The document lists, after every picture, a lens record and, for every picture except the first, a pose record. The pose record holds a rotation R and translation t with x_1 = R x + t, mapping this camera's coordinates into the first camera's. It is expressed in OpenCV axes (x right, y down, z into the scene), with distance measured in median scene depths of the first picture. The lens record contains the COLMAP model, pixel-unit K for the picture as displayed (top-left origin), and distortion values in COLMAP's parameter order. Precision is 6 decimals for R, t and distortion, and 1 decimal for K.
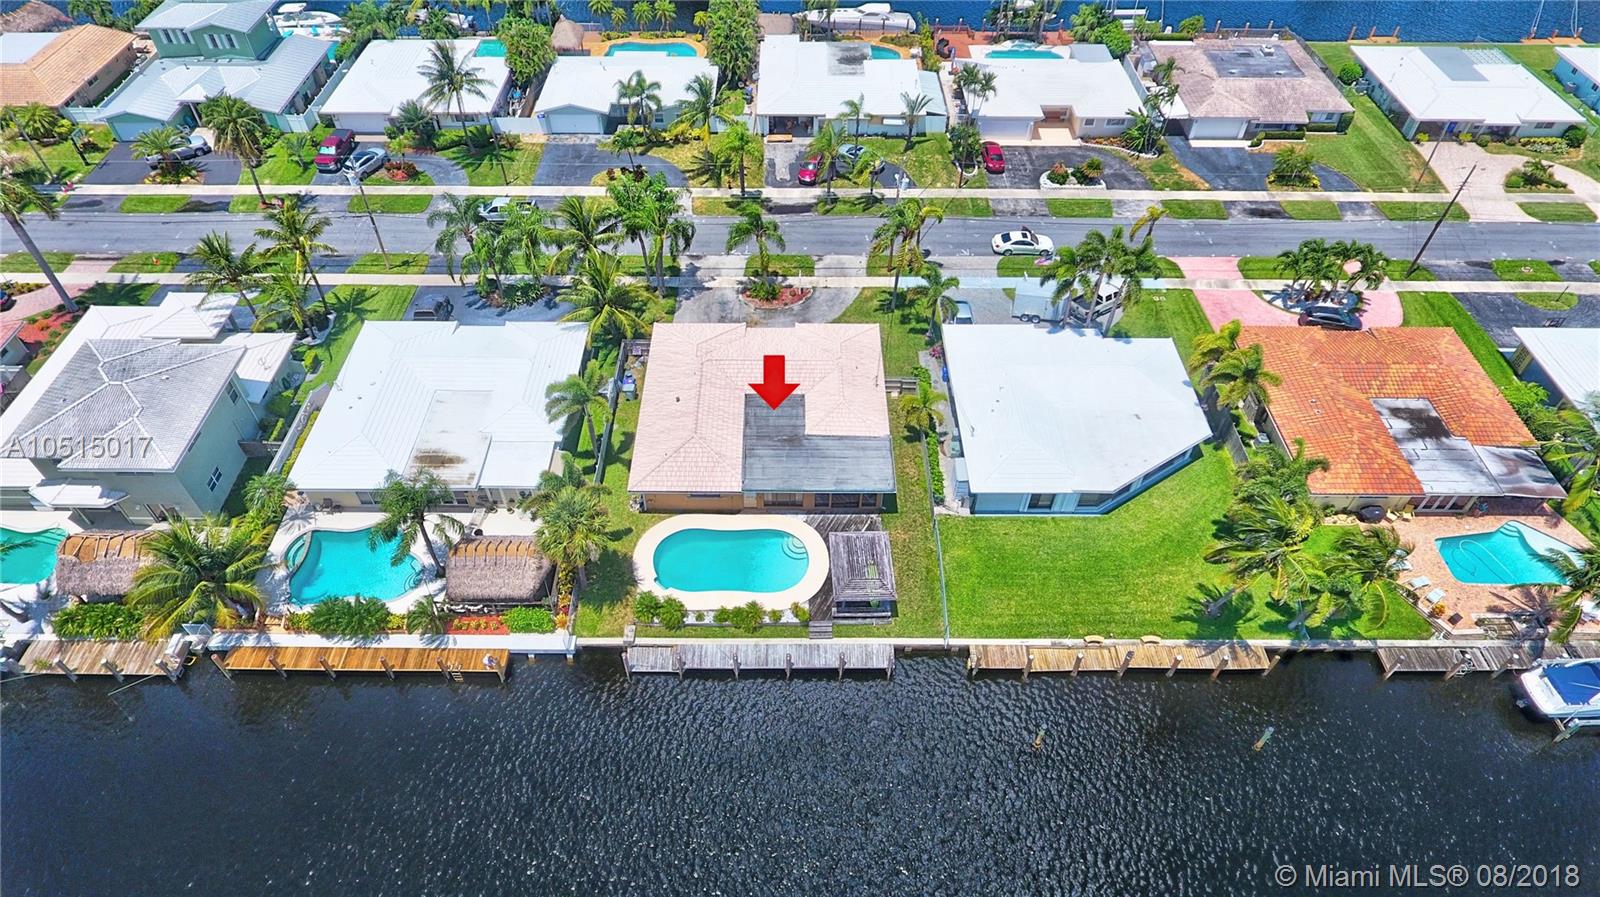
lens RADIAL K [[988.0, 0, 782.9], [0, 988.0, 387.2], [0, 0, 1]] dist [-0.006263, -0.000421]
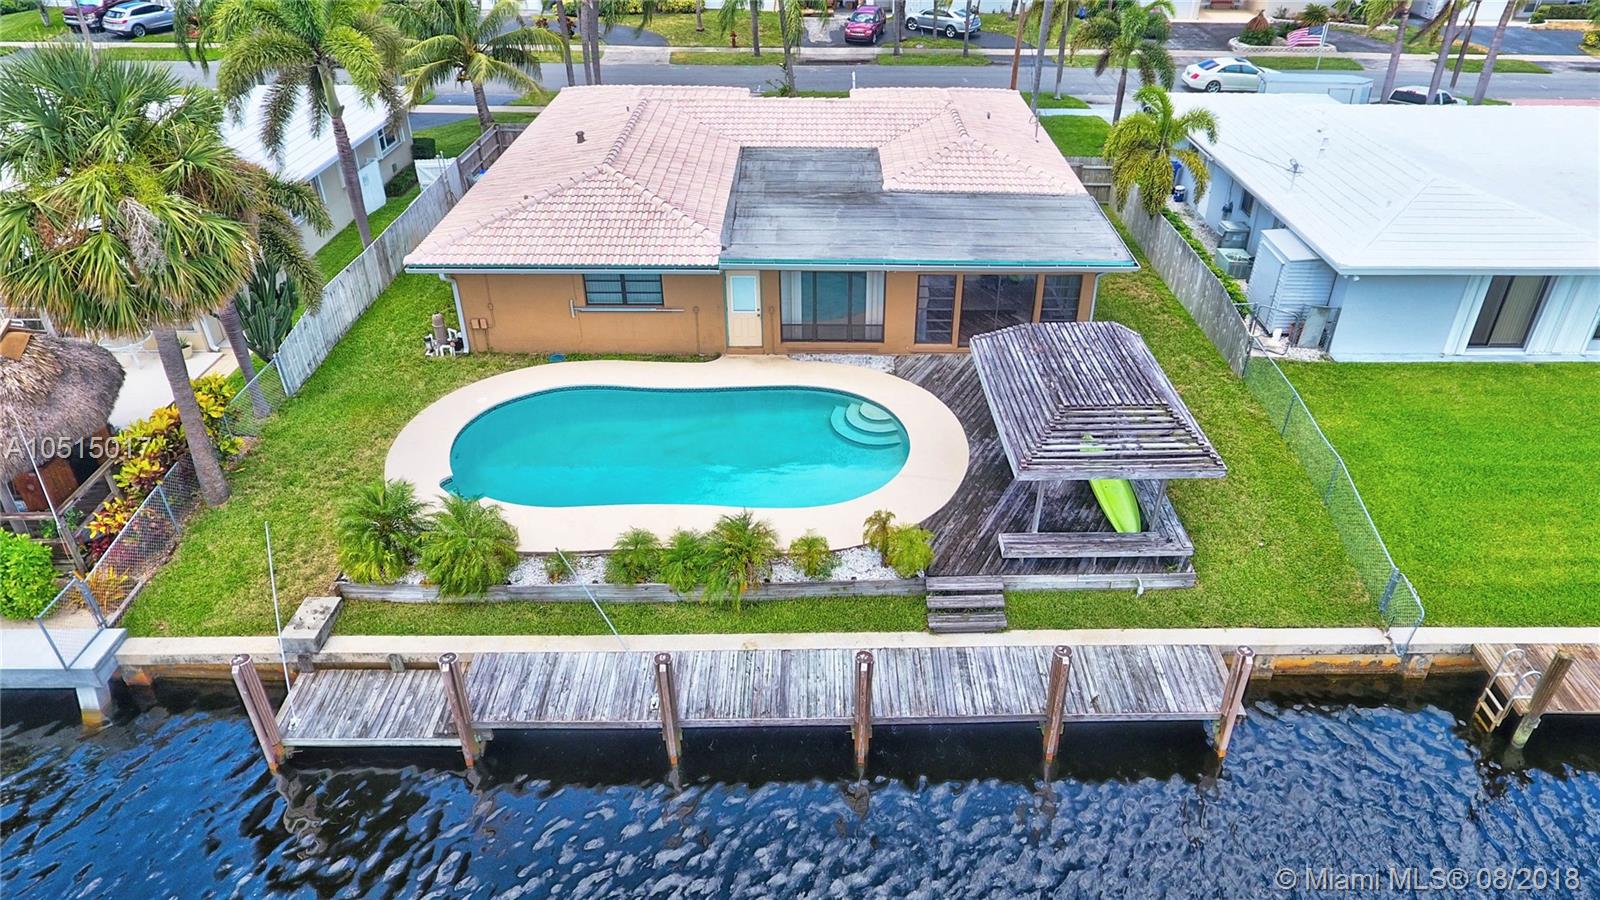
lens RADIAL K [[990.1, 0, 848.1], [0, 990.1, 448.4], [0, 0, 1]] dist [-0.007072, -0.002952]
pose [[0.999574, -0.005743, 0.028600, -0.003893], [0.010838, 0.983366, -0.181312, 0.178618], [-0.027083, 0.181545, 0.983010, 0.493720]]
